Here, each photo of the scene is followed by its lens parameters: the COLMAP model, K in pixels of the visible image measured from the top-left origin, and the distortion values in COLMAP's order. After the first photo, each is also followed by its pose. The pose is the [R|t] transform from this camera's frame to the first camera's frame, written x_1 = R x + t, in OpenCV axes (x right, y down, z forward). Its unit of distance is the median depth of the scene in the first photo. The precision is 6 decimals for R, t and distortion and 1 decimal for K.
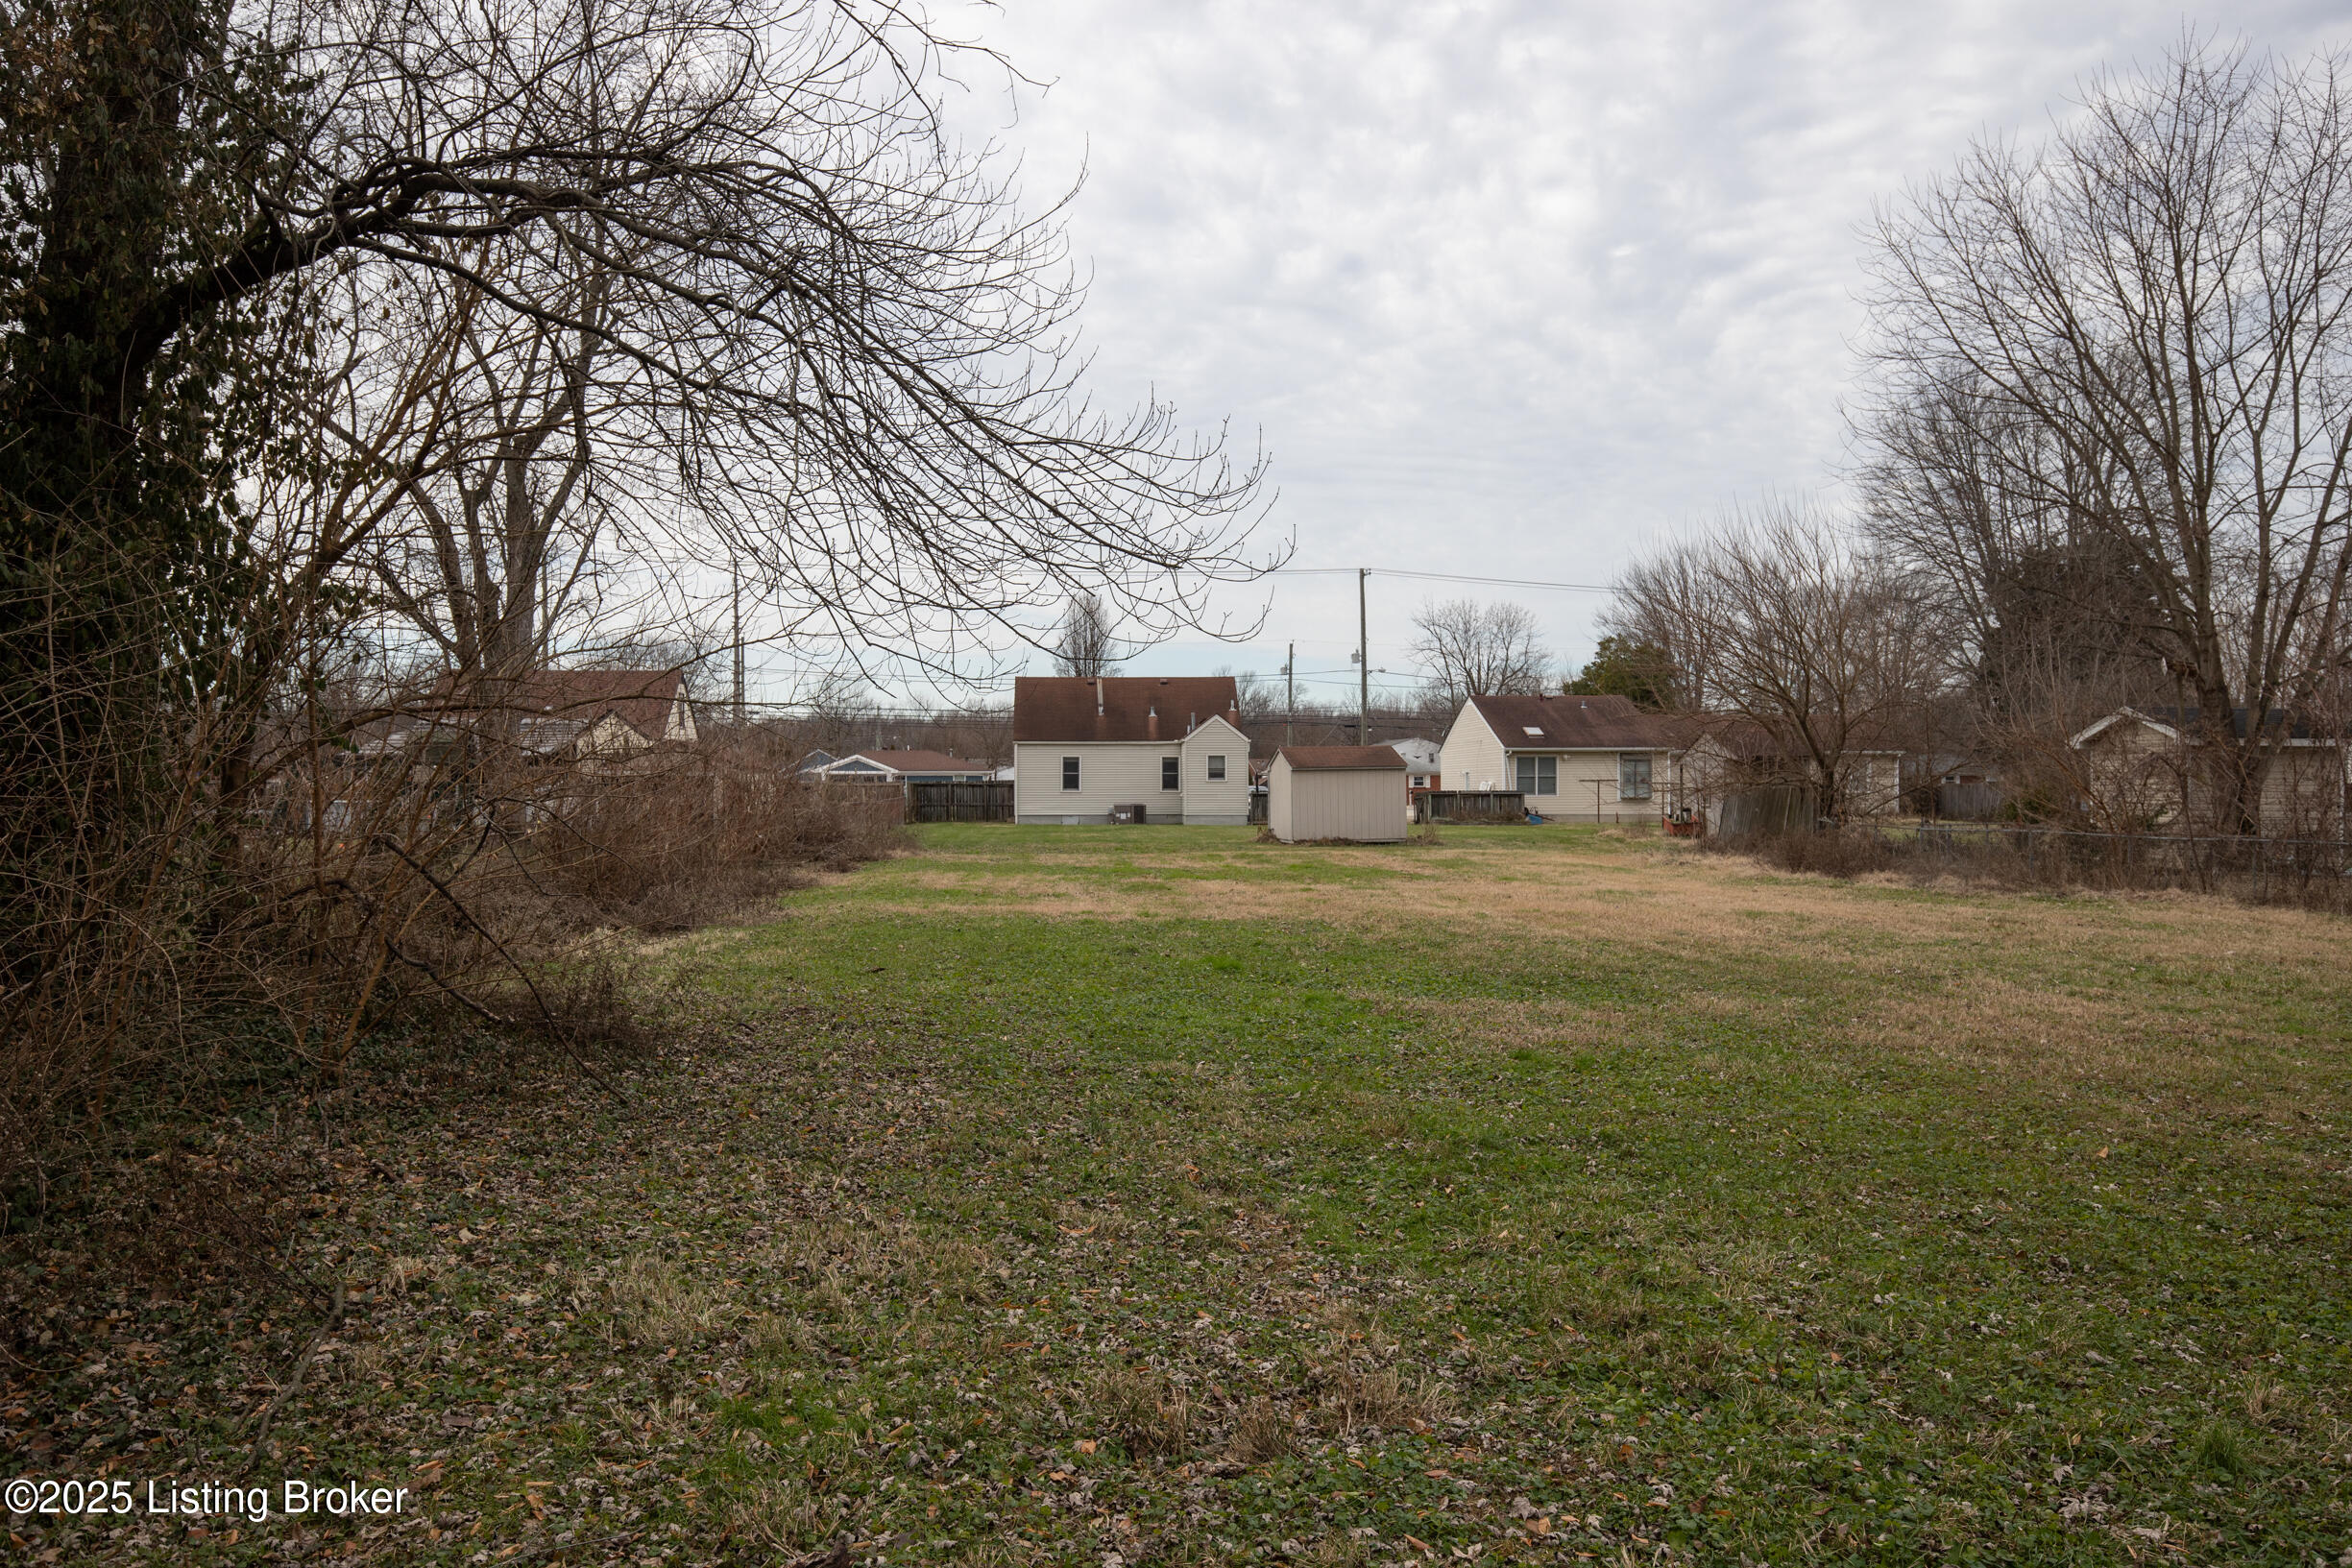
lens RADIAL K [[1882.7, 0, 1182.8], [0, 1882.7, 784.8], [0, 0, 1]] dist [0.014153, 0.002561]
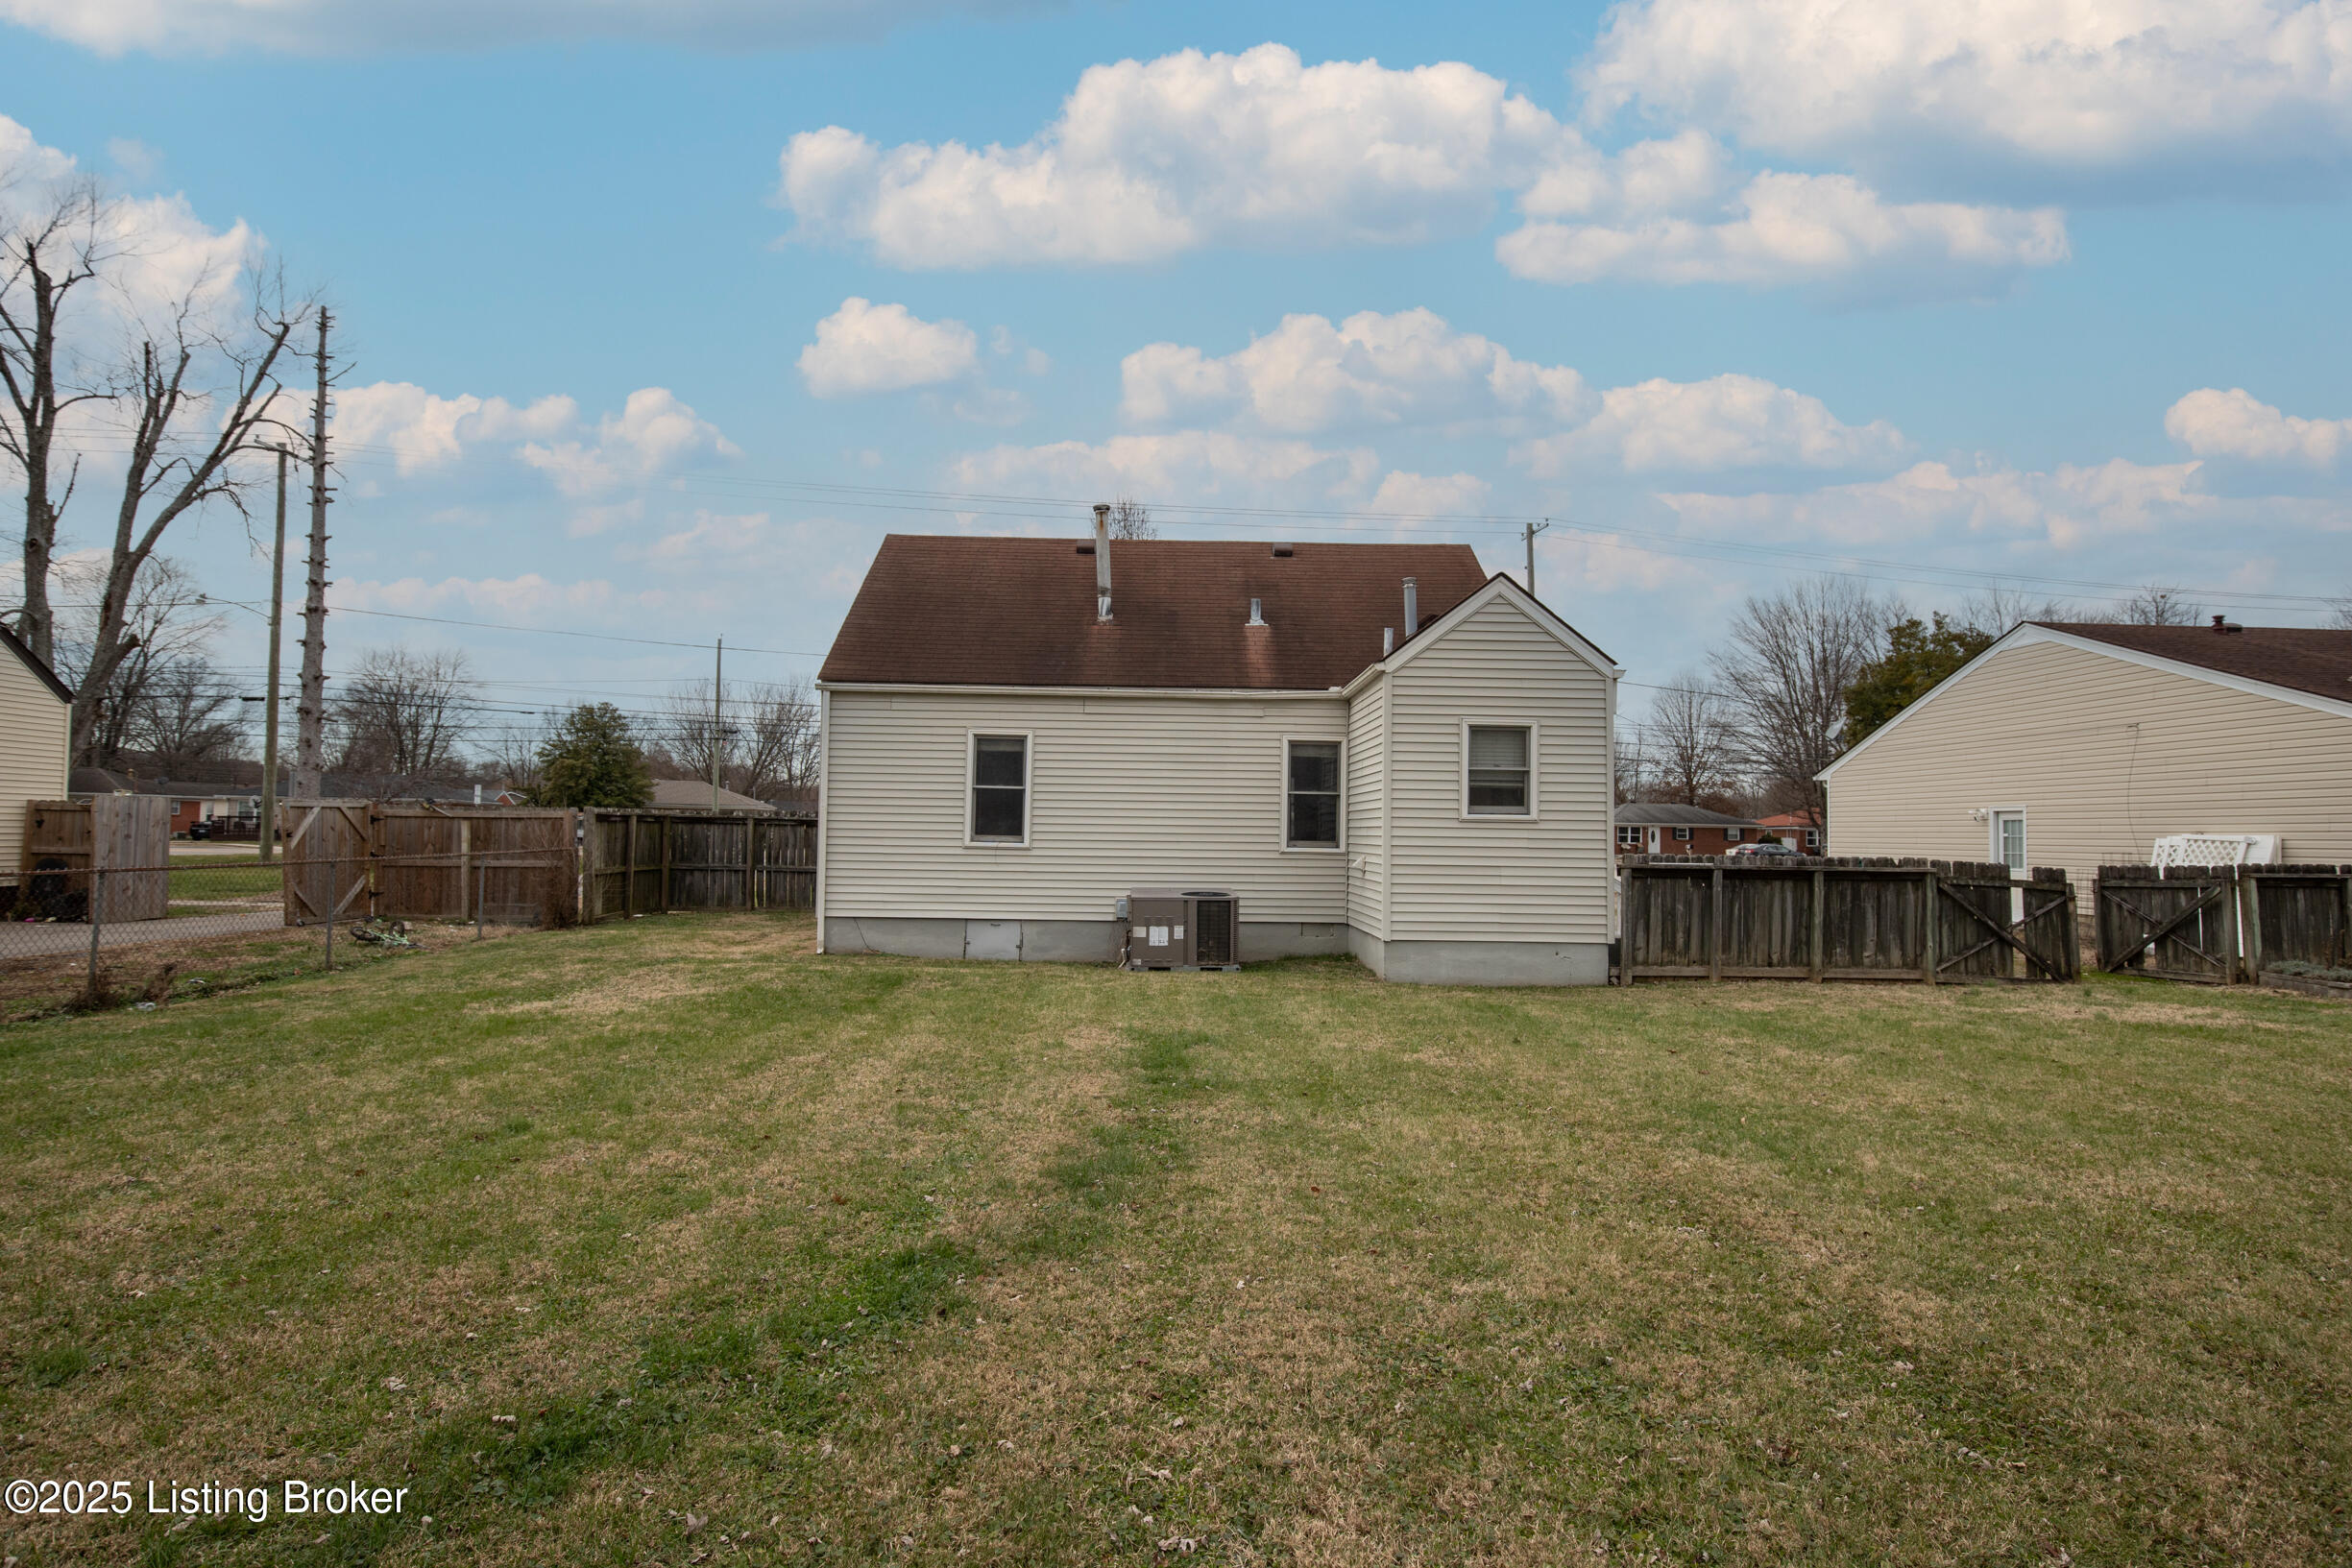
lens RADIAL K [[1220.5, 0, 1191.0], [0, 1220.5, 778.3], [0, 0, 1]] dist [-0.021479, 0.000482]
pose [[0.999413, 0.016245, -0.030149, -0.023628], [-0.017495, 0.998979, -0.041657, 0.000437], [0.029441, 0.042160, 0.998677, 0.889537]]
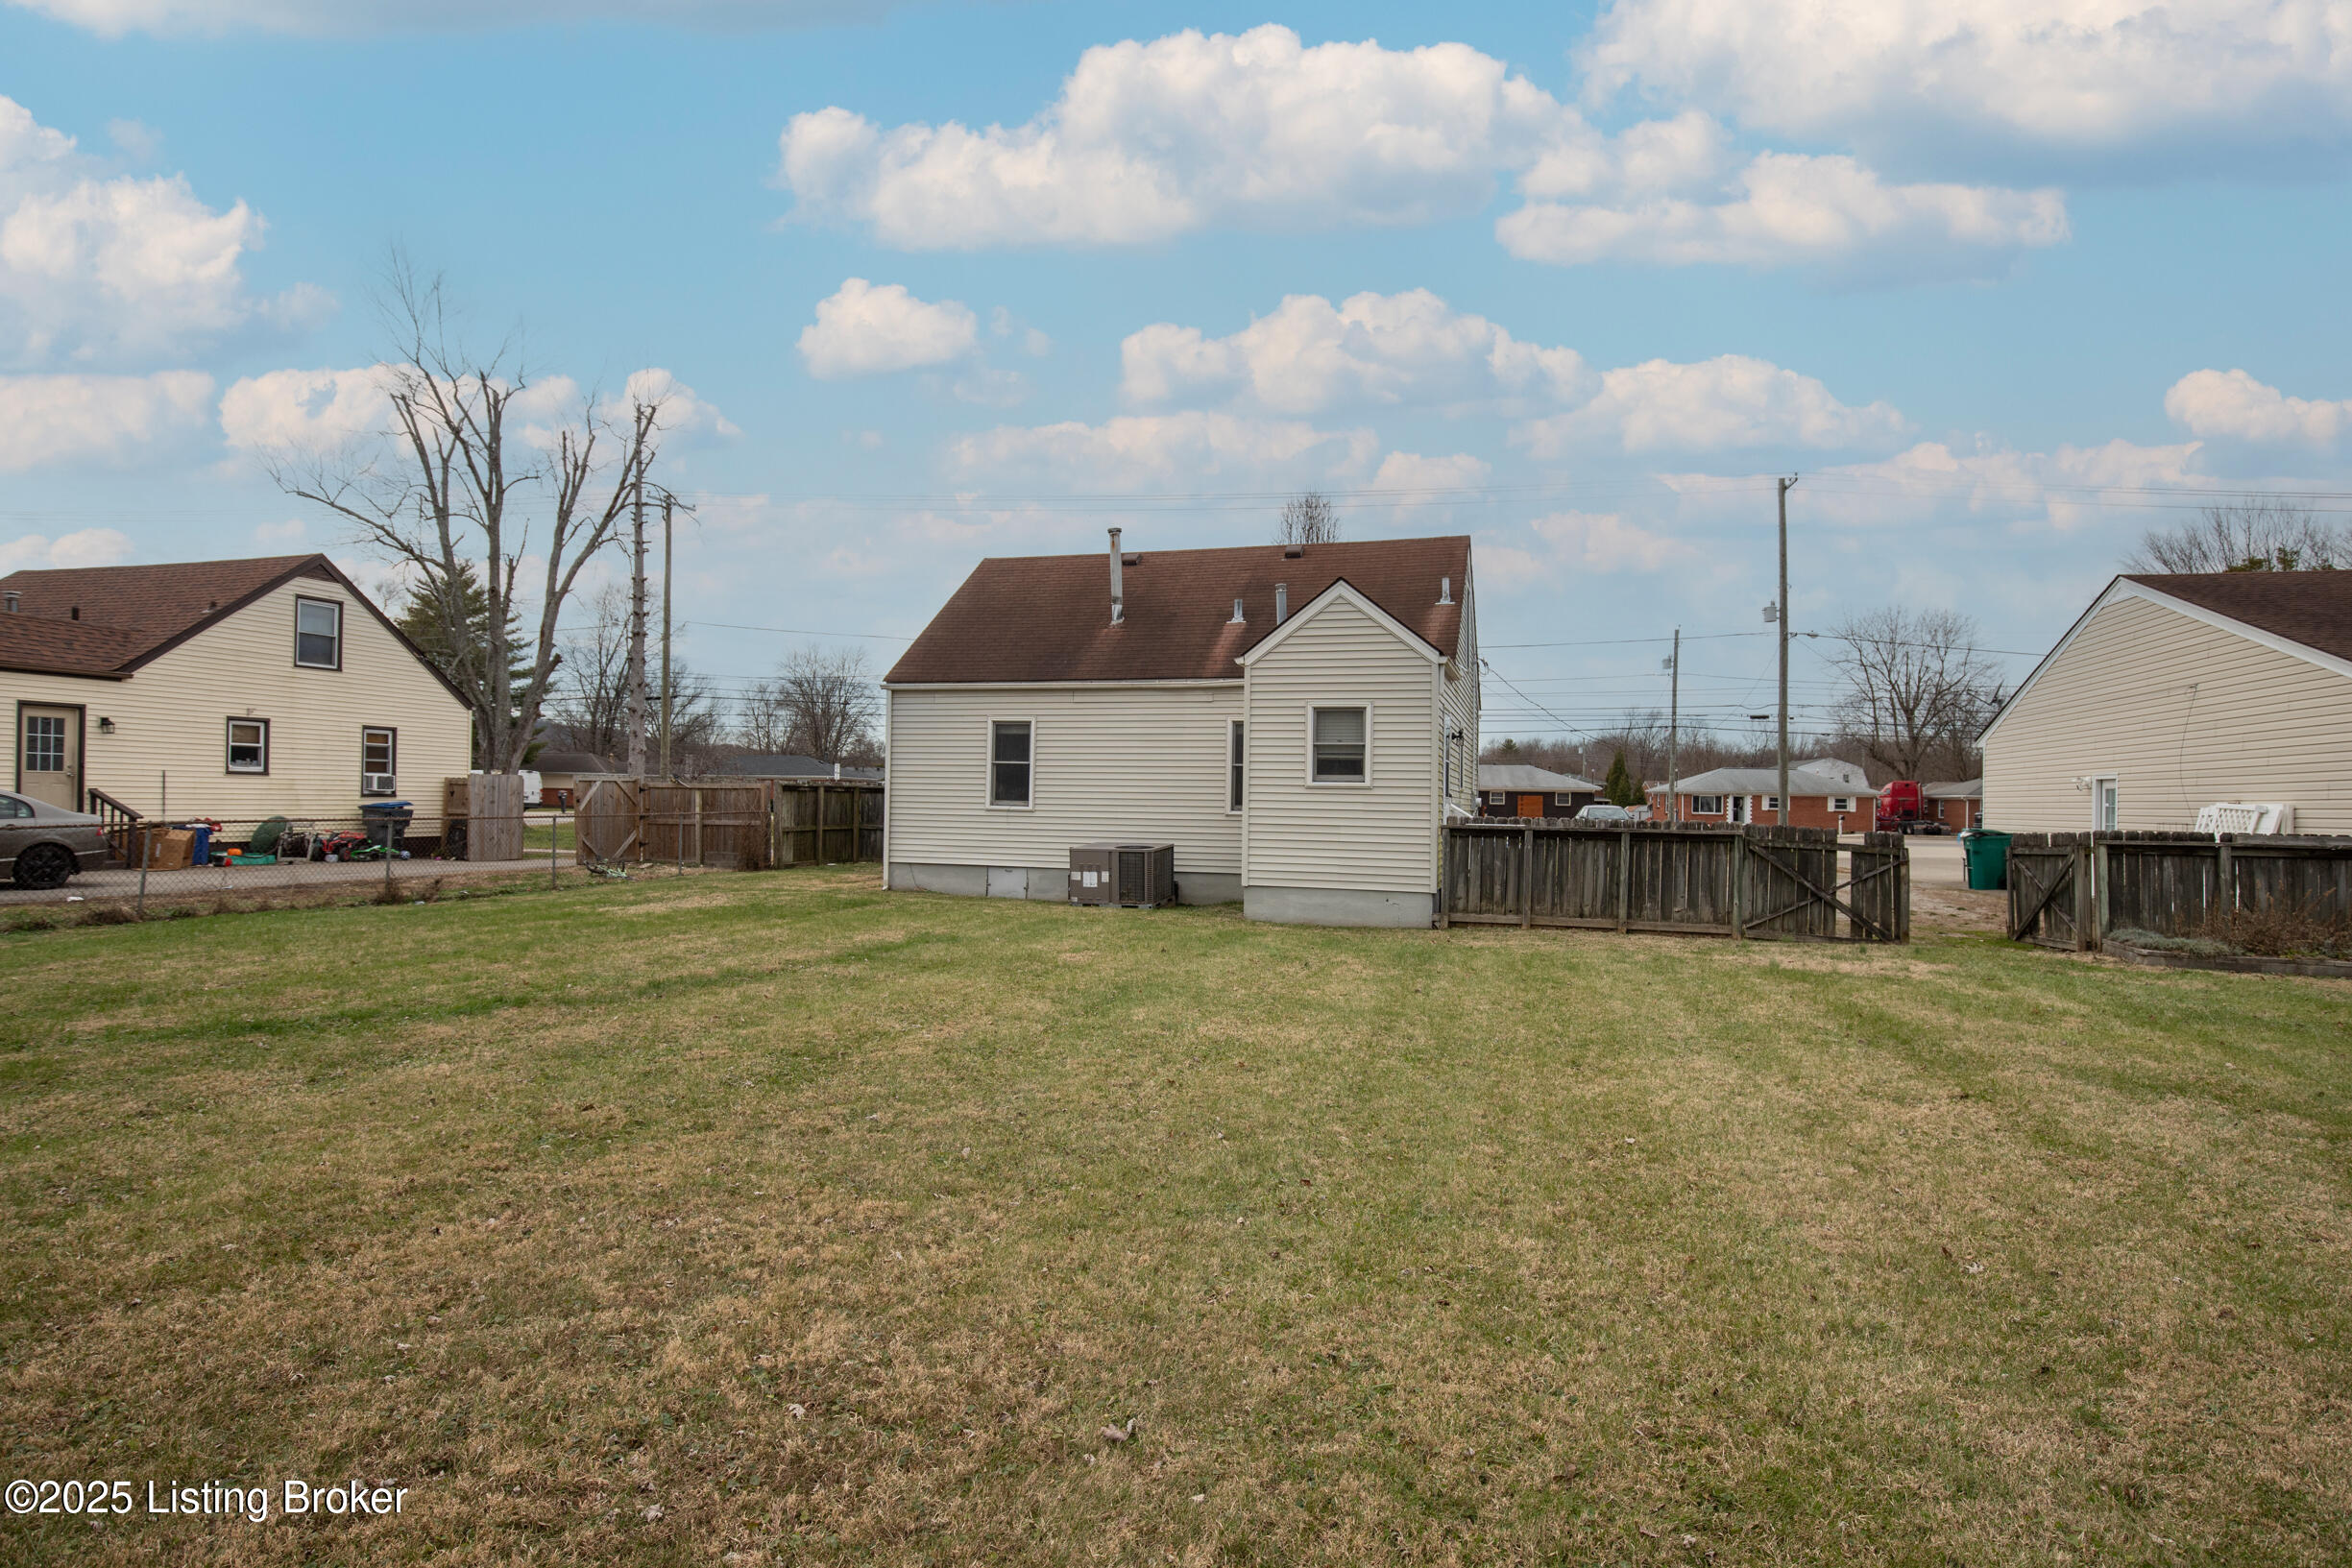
lens RADIAL K [[1220.5, 0, 1185.1], [0, 1220.5, 788.8], [0, 0, 1]] dist [-0.021479, 0.000482]
pose [[0.941107, 0.015527, -0.337753, 0.069790], [-0.018735, 0.999805, -0.006239, 0.000481], [0.337591, 0.012200, 0.941214, 0.858606]]
